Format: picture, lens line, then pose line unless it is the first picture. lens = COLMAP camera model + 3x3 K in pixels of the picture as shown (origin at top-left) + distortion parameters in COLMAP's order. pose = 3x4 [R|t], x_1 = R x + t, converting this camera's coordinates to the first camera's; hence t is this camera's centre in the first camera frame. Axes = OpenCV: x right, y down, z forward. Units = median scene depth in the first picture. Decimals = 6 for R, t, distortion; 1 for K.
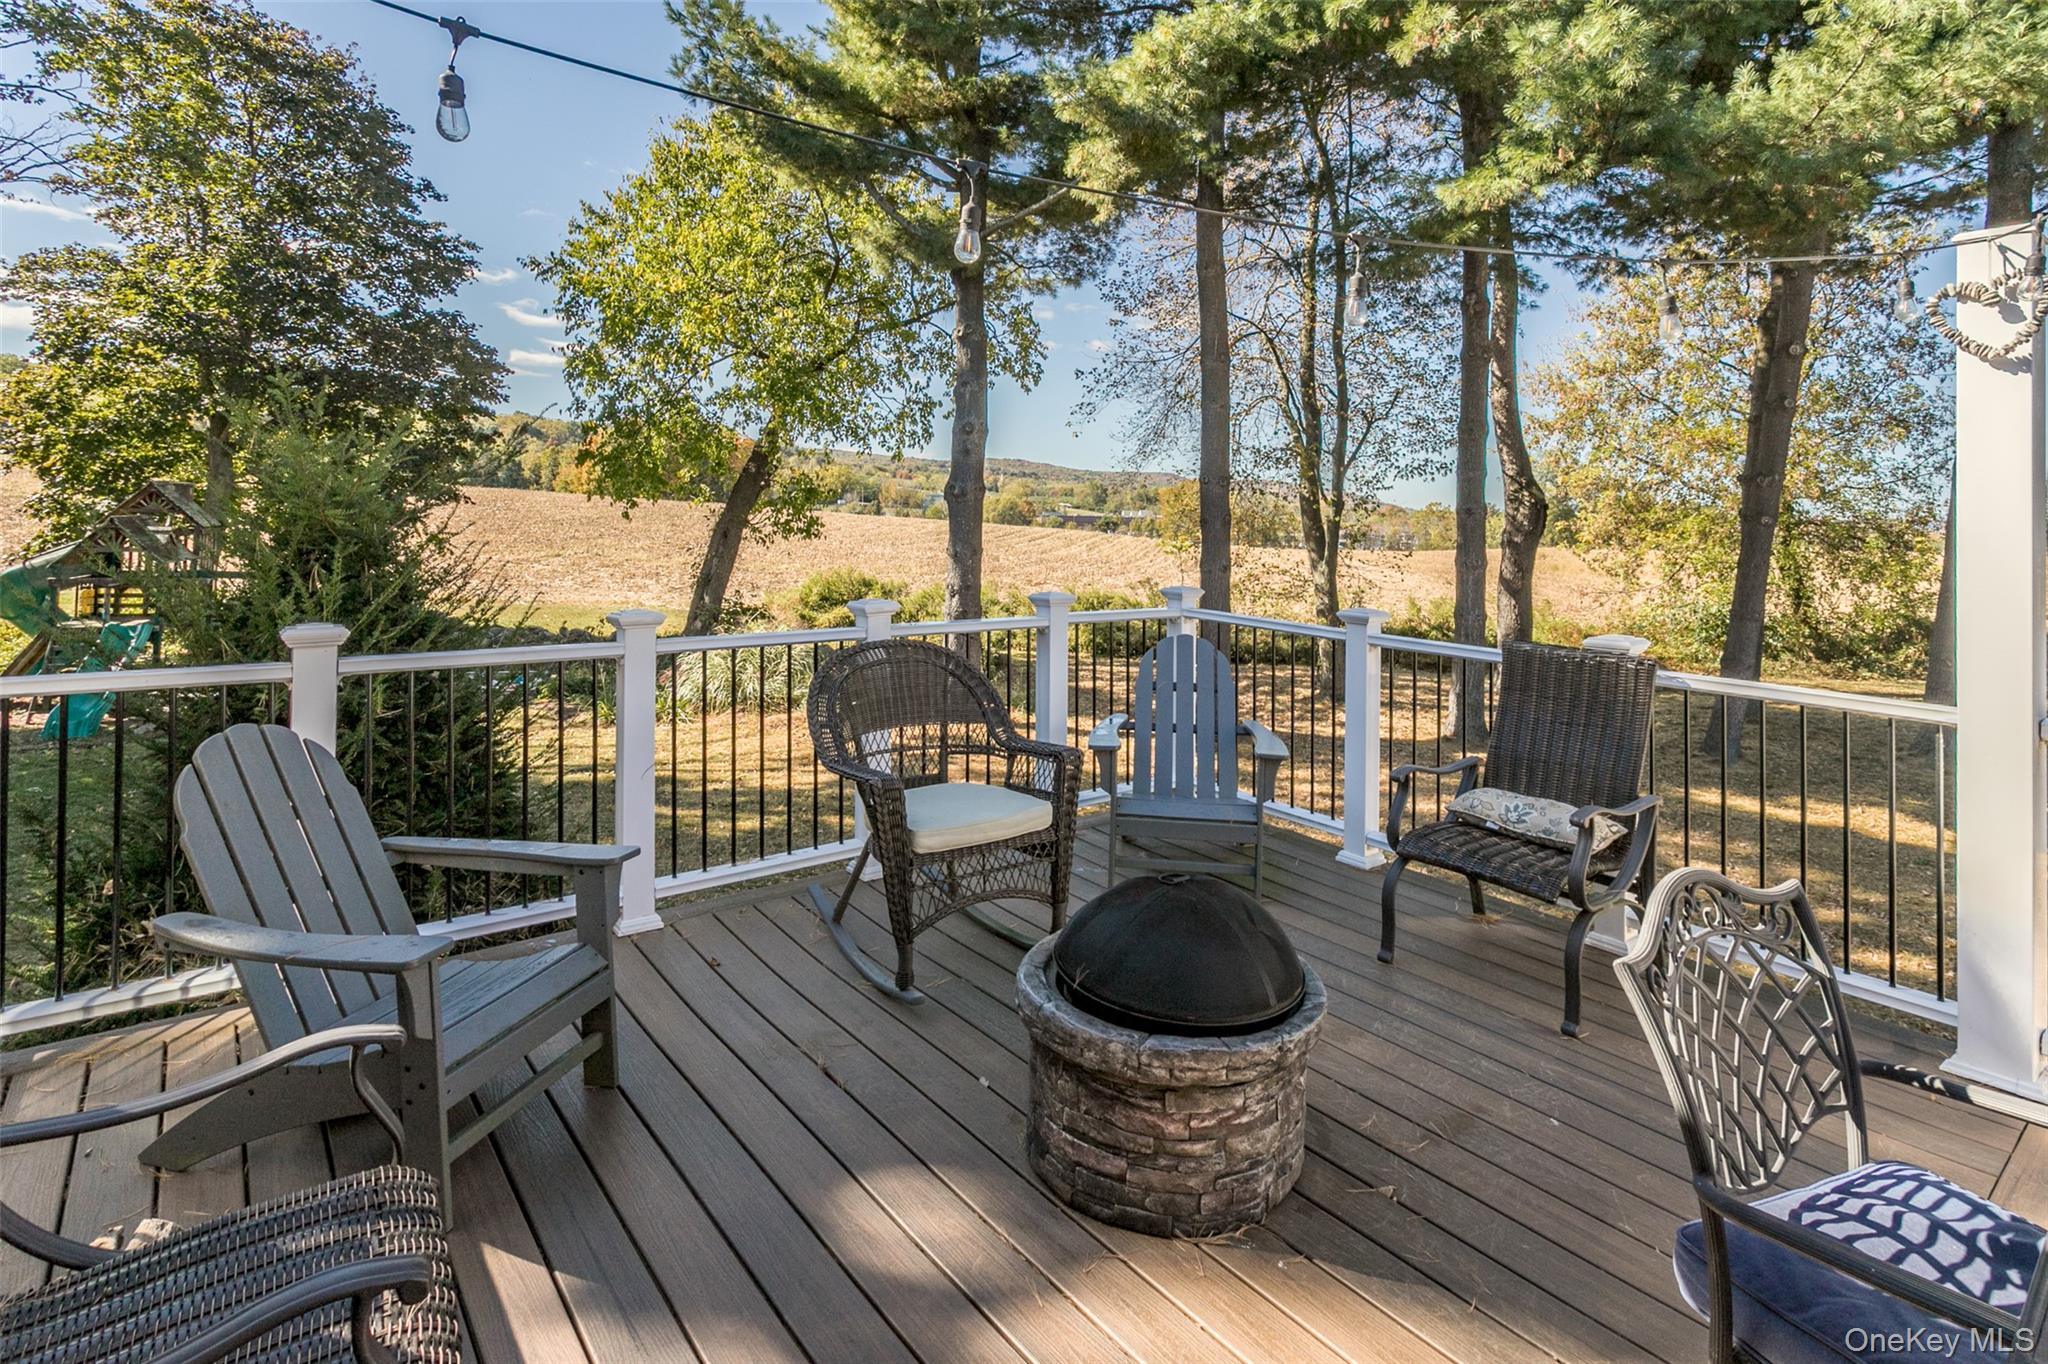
lens RADIAL K [[1058.2, 0, 1176.9], [0, 1058.2, 530.8], [0, 0, 1]] dist [-0.020755, 0.000174]
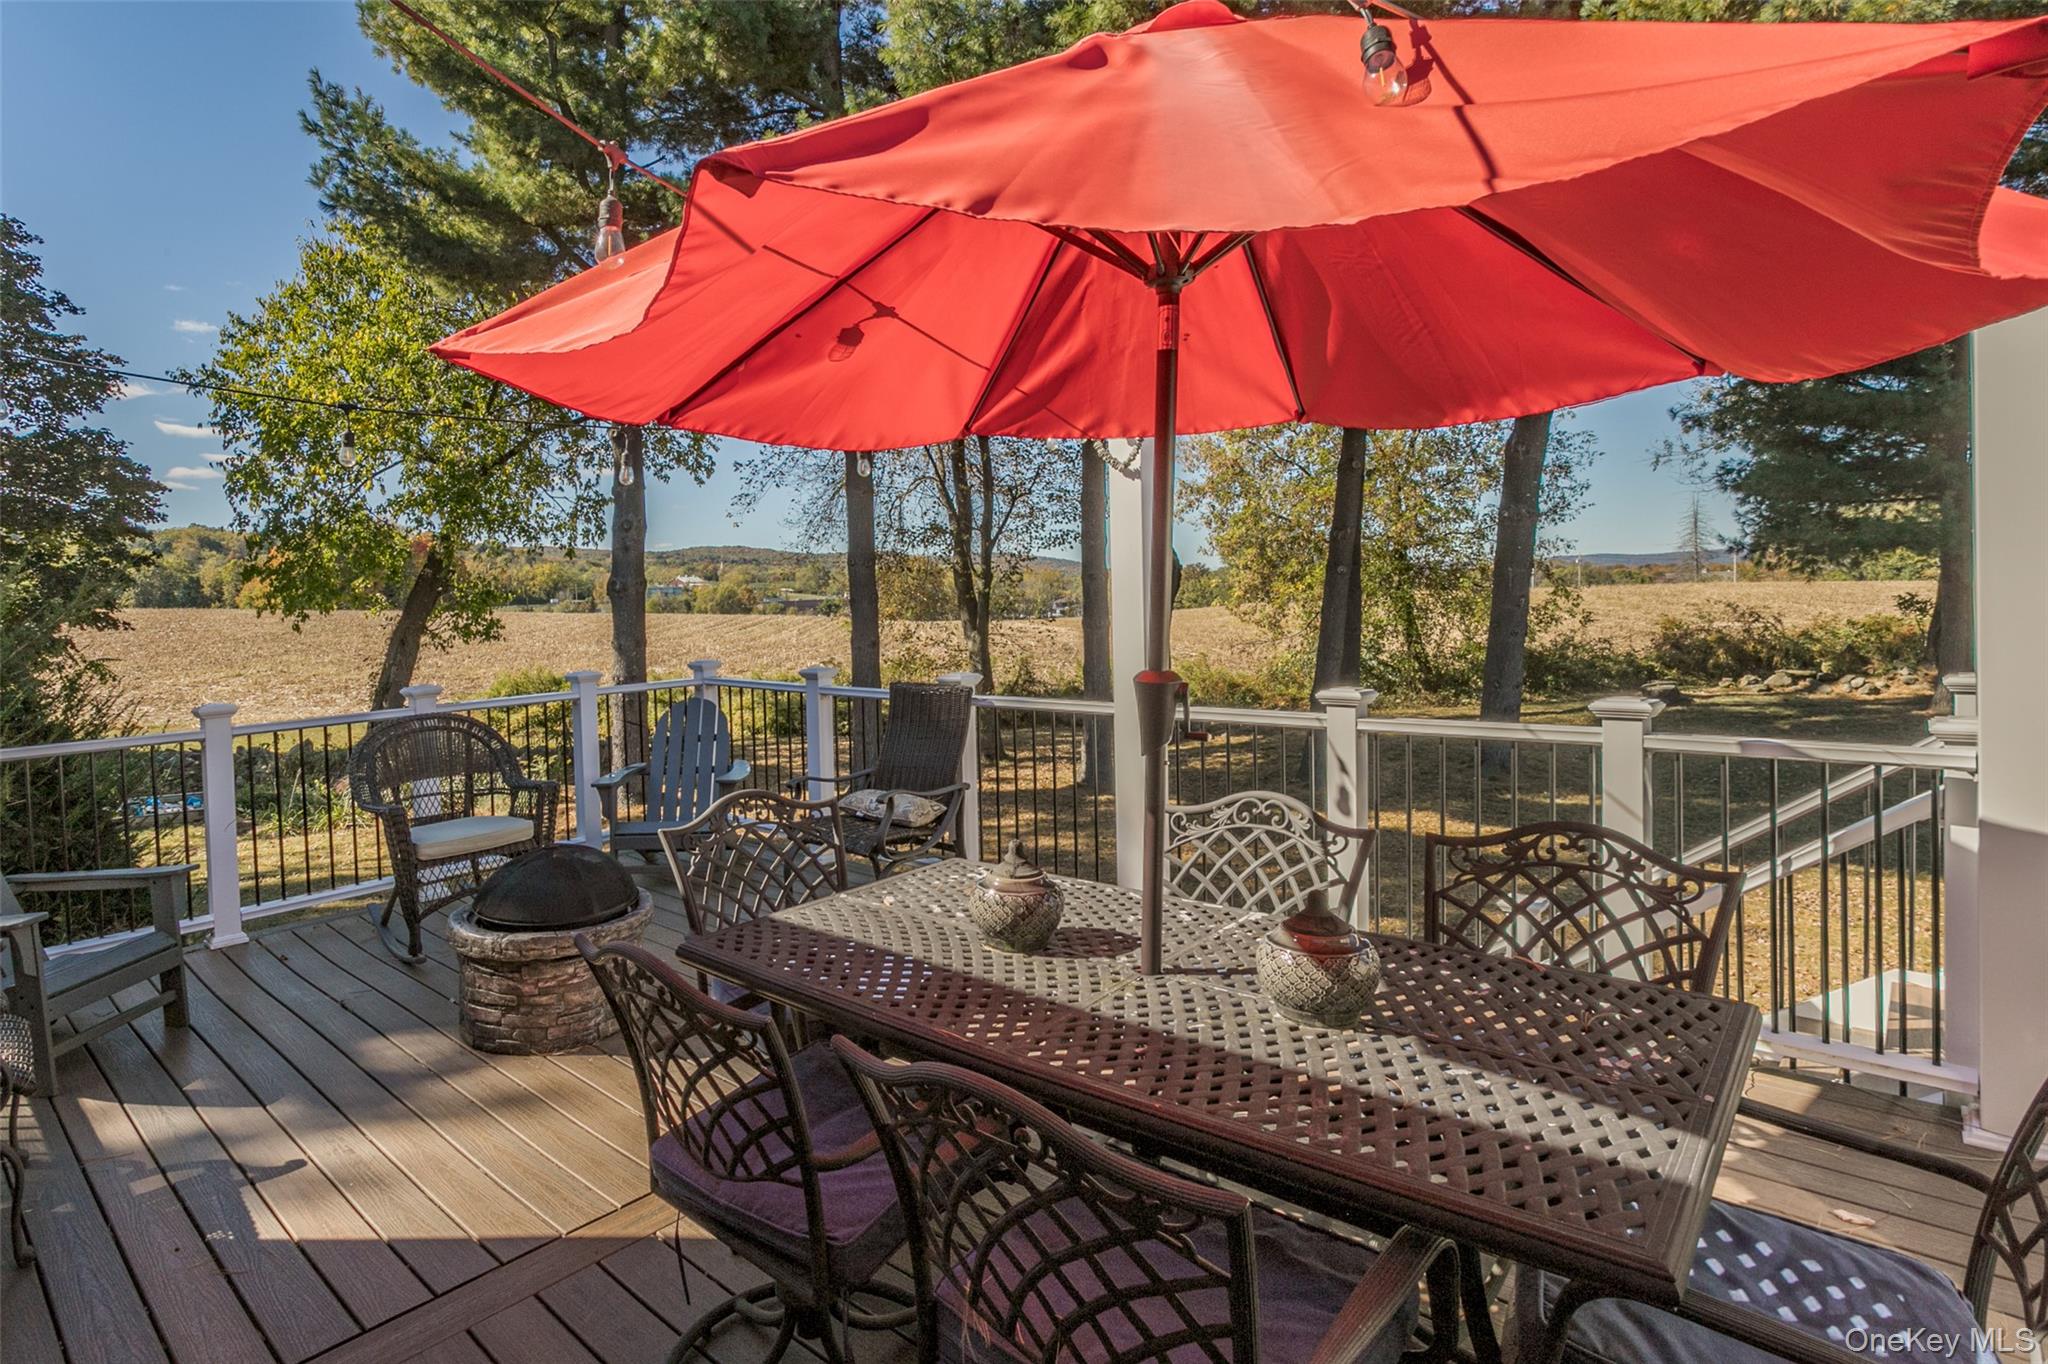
lens RADIAL K [[1093.5, 0, 1023.3], [0, 1093.5, 612.3], [0, 0, 1]] dist [-0.013508, 0.000621]
pose [[0.994341, -0.062925, 0.085591, 0.072079], [0.062376, 0.998011, 0.009084, 0.002489], [-0.085993, -0.003694, 0.996289, -0.081636]]
